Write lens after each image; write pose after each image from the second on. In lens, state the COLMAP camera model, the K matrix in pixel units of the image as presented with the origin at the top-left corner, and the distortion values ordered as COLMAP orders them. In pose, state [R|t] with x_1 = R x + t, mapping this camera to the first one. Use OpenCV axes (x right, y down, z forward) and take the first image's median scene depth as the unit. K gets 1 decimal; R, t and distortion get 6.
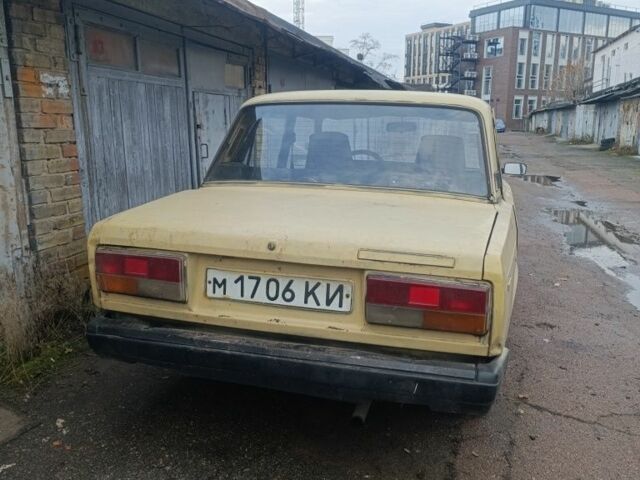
lens RADIAL K [[577.8, 0, 323.8], [0, 577.8, 241.2], [0, 0, 1]] dist [0.009698, -0.006710]
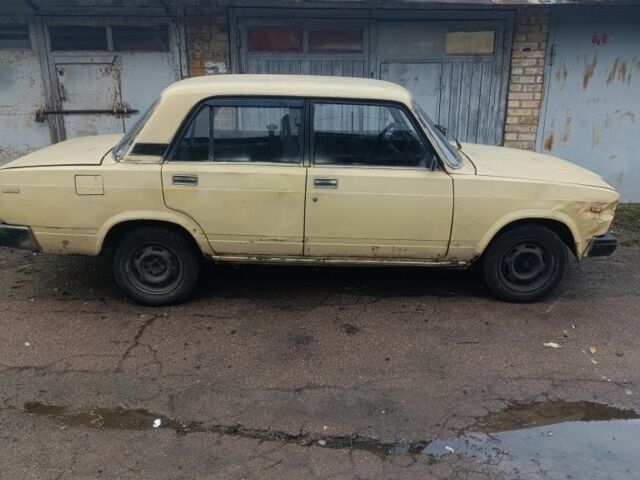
lens RADIAL K [[577.8, 0, 334.0], [0, 577.8, 247.5], [0, 0, 1]] dist [0.009698, -0.006710]
pose [[0.305740, 0.282662, -0.909190, 0.113890], [-0.189637, 0.953861, 0.232779, -0.018167], [0.933039, 0.101247, 0.345236, 0.062751]]
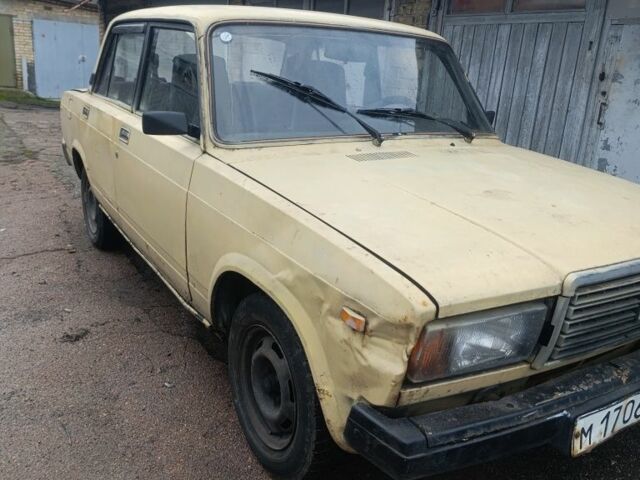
lens RADIAL K [[577.8, 0, 320.8], [0, 577.8, 240.9], [0, 0, 1]] dist [0.009698, -0.006710]
pose [[-0.654308, 0.156804, -0.739793, 0.065005], [-0.228022, 0.891828, 0.390703, -0.026158], [0.721032, 0.424329, -0.547776, 0.146779]]
